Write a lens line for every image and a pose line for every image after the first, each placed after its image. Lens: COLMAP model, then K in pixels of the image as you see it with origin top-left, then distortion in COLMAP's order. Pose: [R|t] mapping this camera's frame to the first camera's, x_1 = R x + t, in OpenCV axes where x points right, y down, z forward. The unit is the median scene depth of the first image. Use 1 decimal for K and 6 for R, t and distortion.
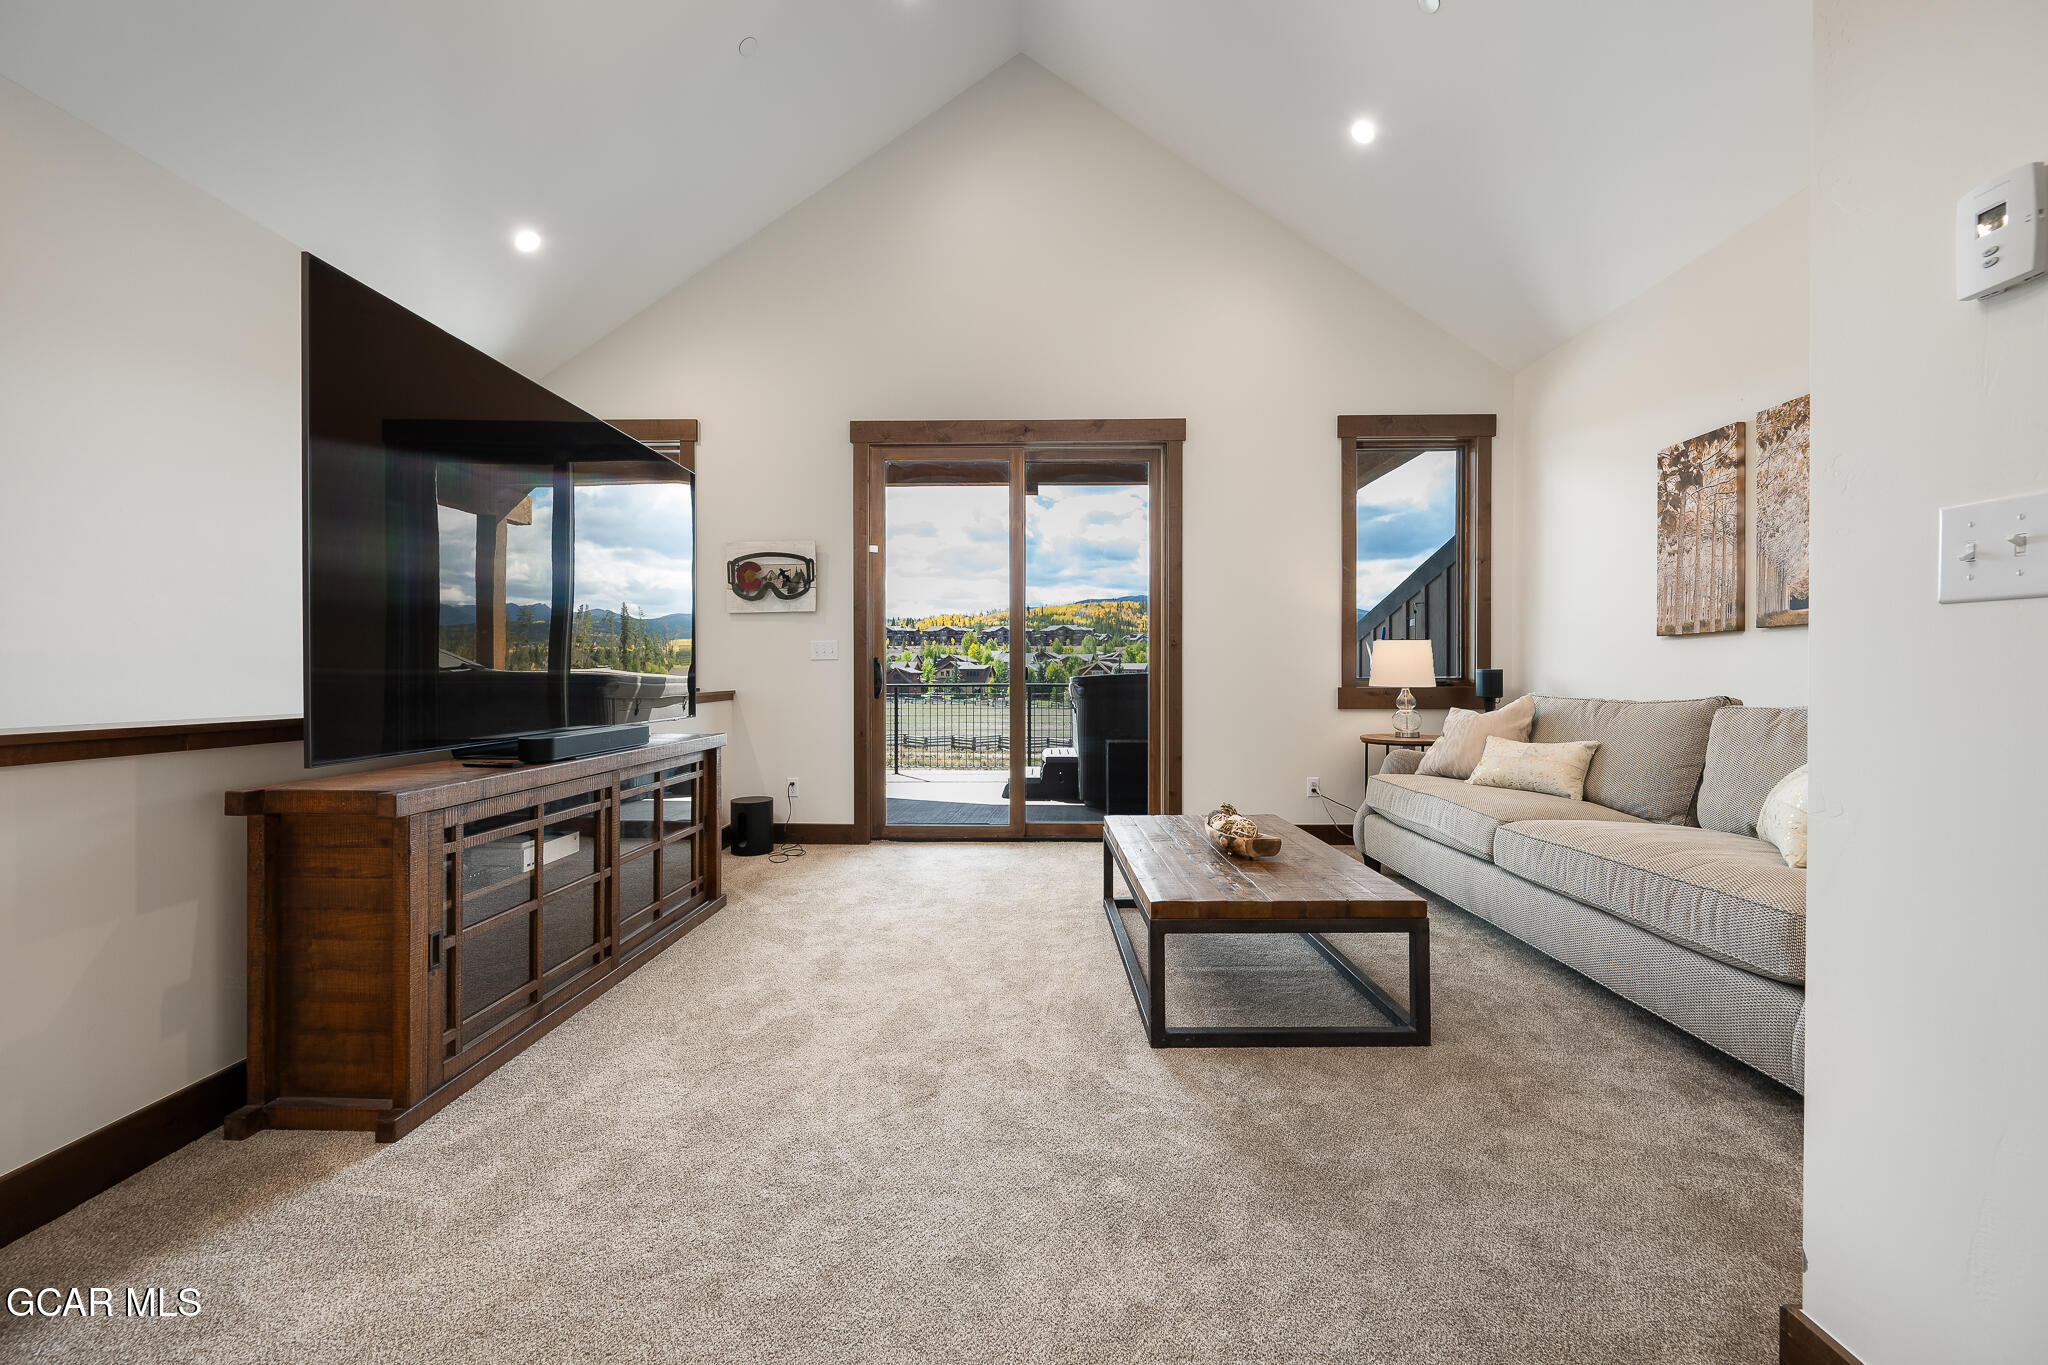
lens RADIAL K [[806.2, 0, 1024.0], [0, 806.2, 682.5], [0, 0, 1]] dist [-0.001177, -0.000203]
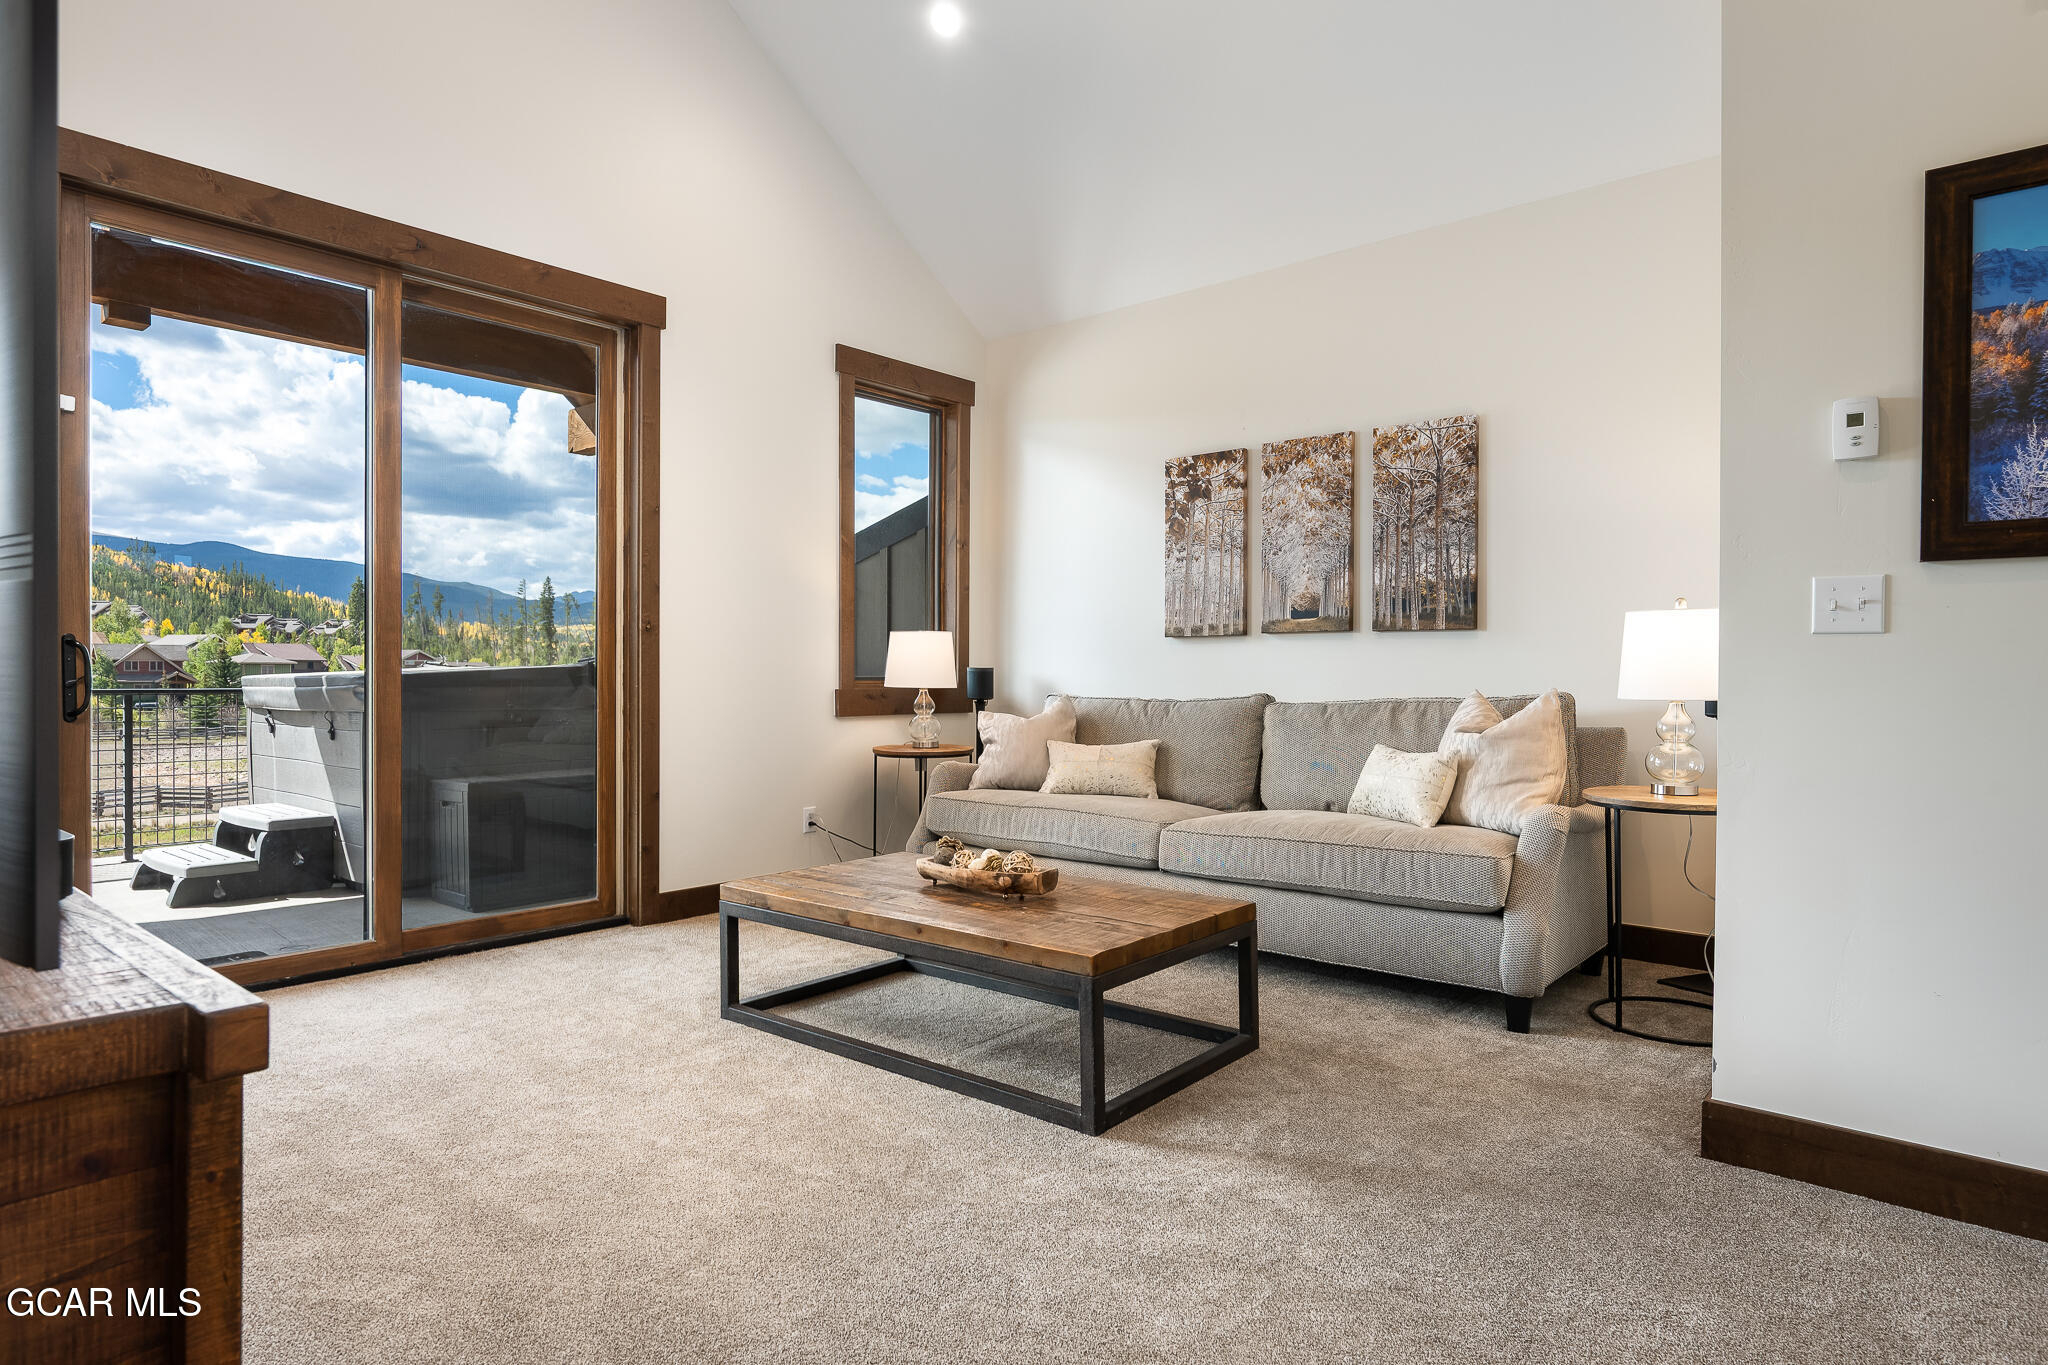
lens RADIAL K [[1143.3, 0, 1024.0], [0, 1143.3, 682.5], [0, 0, 1]] dist [-0.004518, -0.000774]
pose [[0.634461, -0.003784, 0.772946, -0.511292], [0.004654, 0.999989, 0.001075, -0.001377], [-0.772941, 0.002915, 0.634471, 0.219666]]
